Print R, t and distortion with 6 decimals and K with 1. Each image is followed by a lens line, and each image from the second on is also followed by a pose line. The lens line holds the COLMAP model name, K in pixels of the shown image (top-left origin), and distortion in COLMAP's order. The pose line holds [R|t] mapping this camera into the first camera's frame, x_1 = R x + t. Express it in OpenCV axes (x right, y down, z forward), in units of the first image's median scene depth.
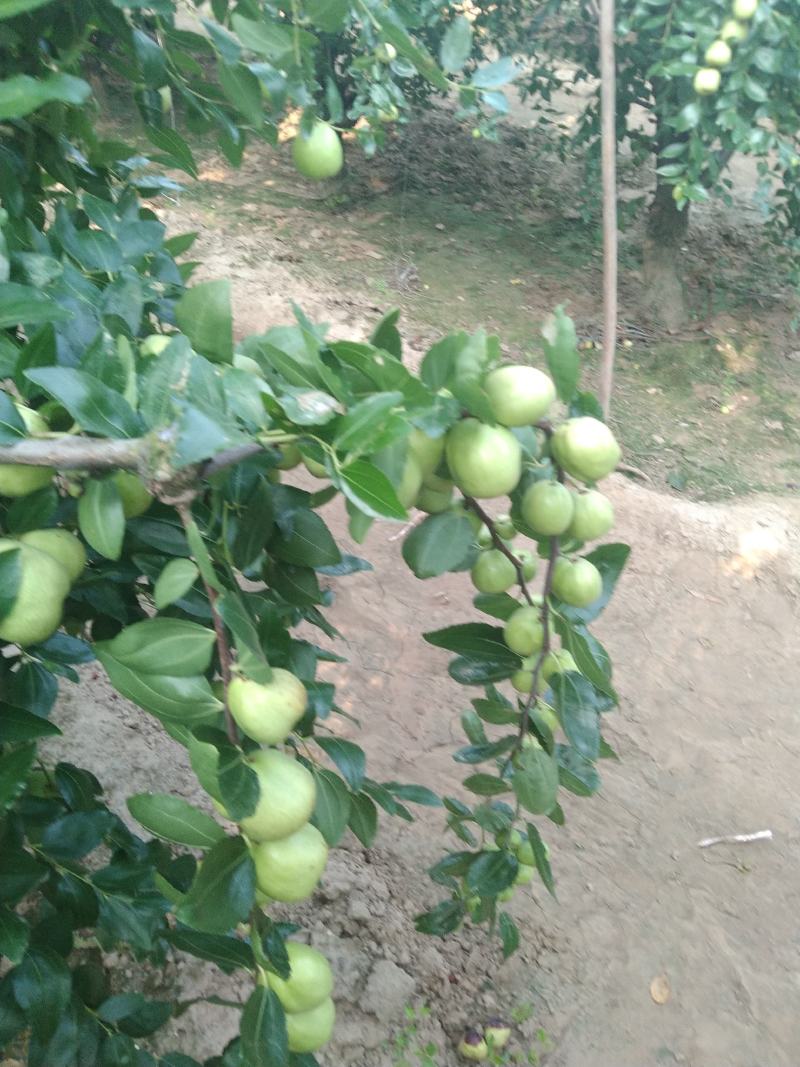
lens RADIAL K [[869.6, 0, 398.5], [0, 869.6, 506.5], [0, 0, 1]] dist [-0.000247, 0.008577]
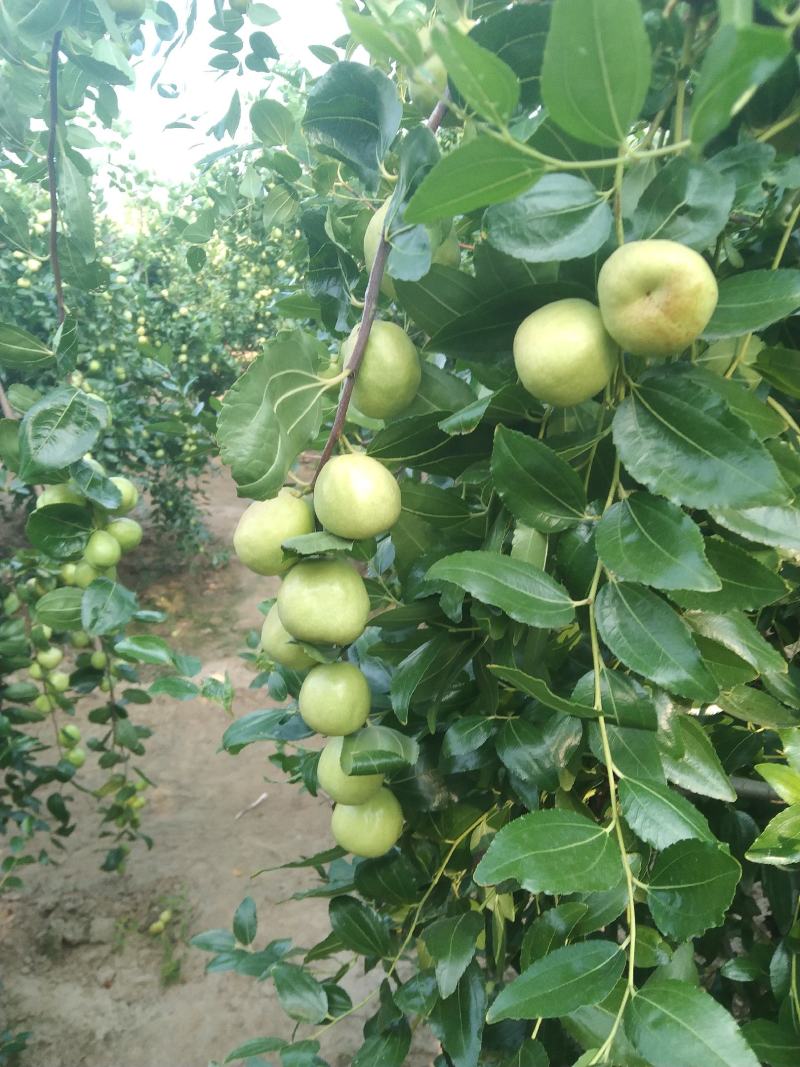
lens RADIAL K [[879.5, 0, 393.9], [0, 879.5, 535.5], [0, 0, 1]] dist [-0.021431, -0.004157]
pose [[0.777277, -0.263499, 0.571322, -0.254587], [0.438497, 0.878073, -0.191595, 0.313844], [-0.451177, 0.399445, 0.798049, -0.746868]]
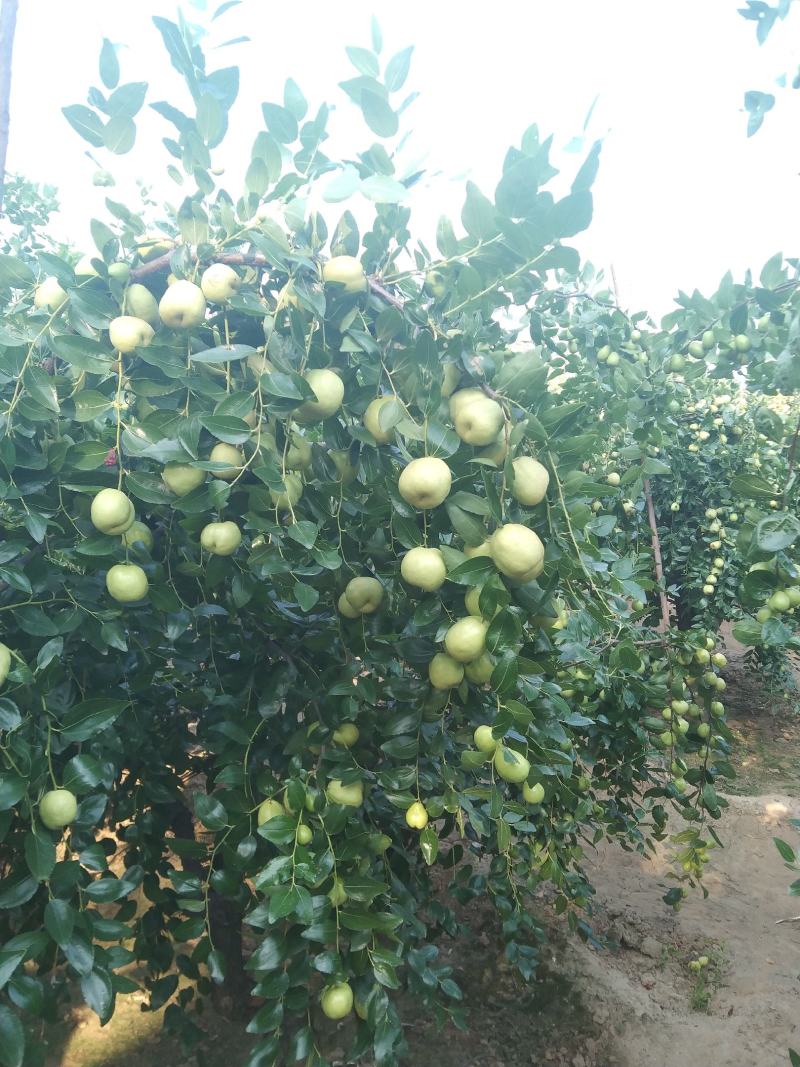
lens RADIAL K [[879.5, 0, 393.9], [0, 879.5, 535.5], [0, 0, 1]] dist [-0.021431, -0.004157]
pose [[0.999915, -0.007445, 0.010680, -0.493563], [0.011772, 0.867447, -0.497391, 0.525930], [-0.005561, 0.497475, 0.867461, -1.068157]]
